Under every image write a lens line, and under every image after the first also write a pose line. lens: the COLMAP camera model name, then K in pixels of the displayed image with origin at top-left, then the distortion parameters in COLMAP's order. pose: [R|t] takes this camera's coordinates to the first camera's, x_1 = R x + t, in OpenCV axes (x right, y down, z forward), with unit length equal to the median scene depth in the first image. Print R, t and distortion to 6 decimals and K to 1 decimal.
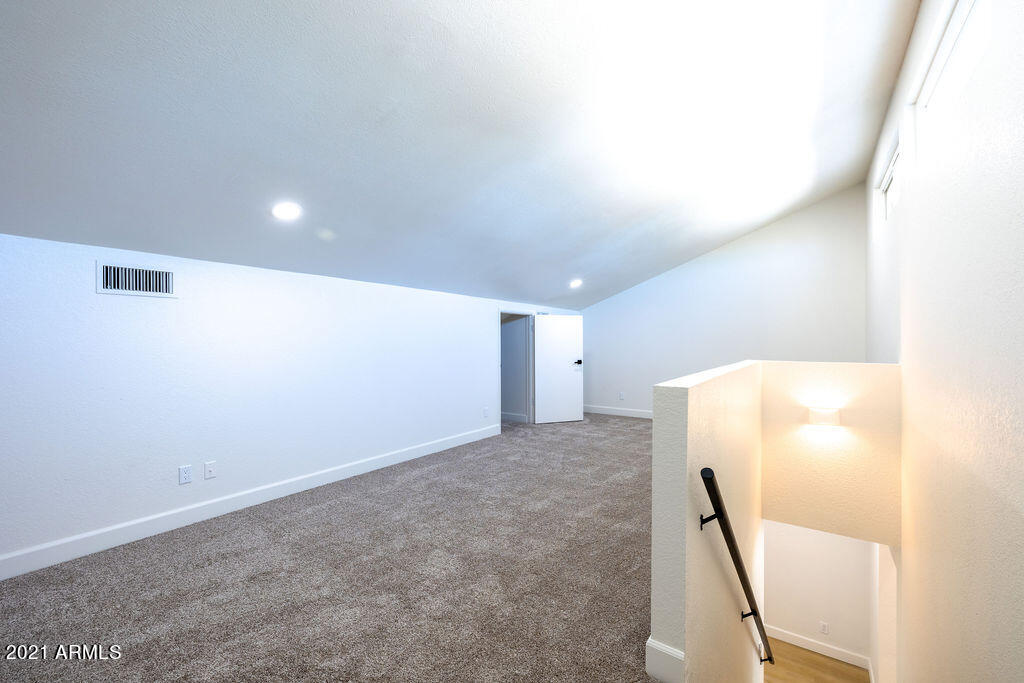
lens RADIAL K [[429.3, 0, 511.5], [0, 429.3, 339.8], [0, 0, 1]] dist [-0.000874, -0.000027]
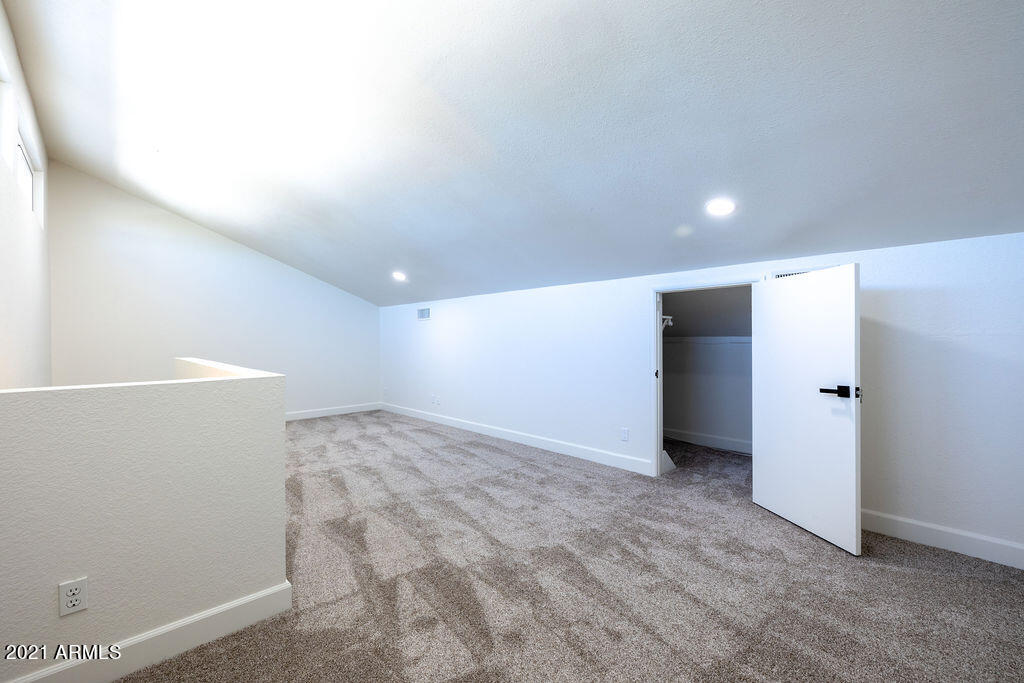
lens RADIAL K [[429.3, 0, 513.1], [0, 429.3, 343.3], [0, 0, 1]] dist [-0.000874, -0.000027]
pose [[-0.179240, 0.001215, -0.983805, 0.659697], [-0.001475, 0.999998, 0.001504, 0.011326], [0.983804, 0.001720, -0.179238, 0.897151]]
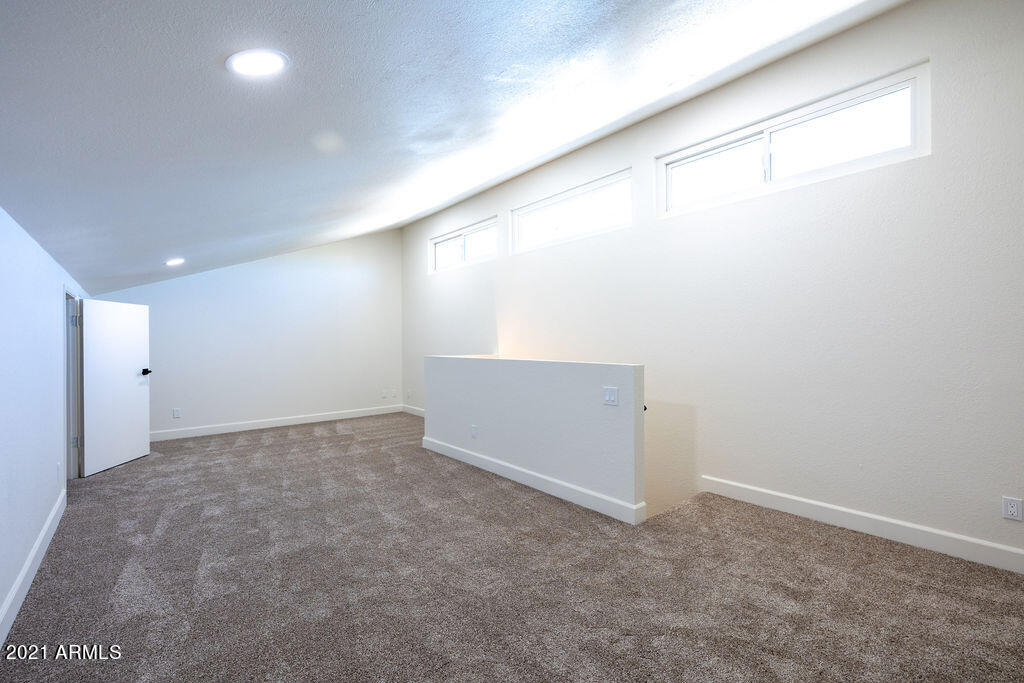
lens RADIAL K [[429.3, 0, 510.6], [0, 429.3, 343.2], [0, 0, 1]] dist [-0.000874, -0.000027]
pose [[0.231642, 0.001449, 0.972800, -0.435301], [-0.003727, 0.999993, -0.000602, 0.004333], [-0.972794, -0.003486, 0.231646, 0.302191]]
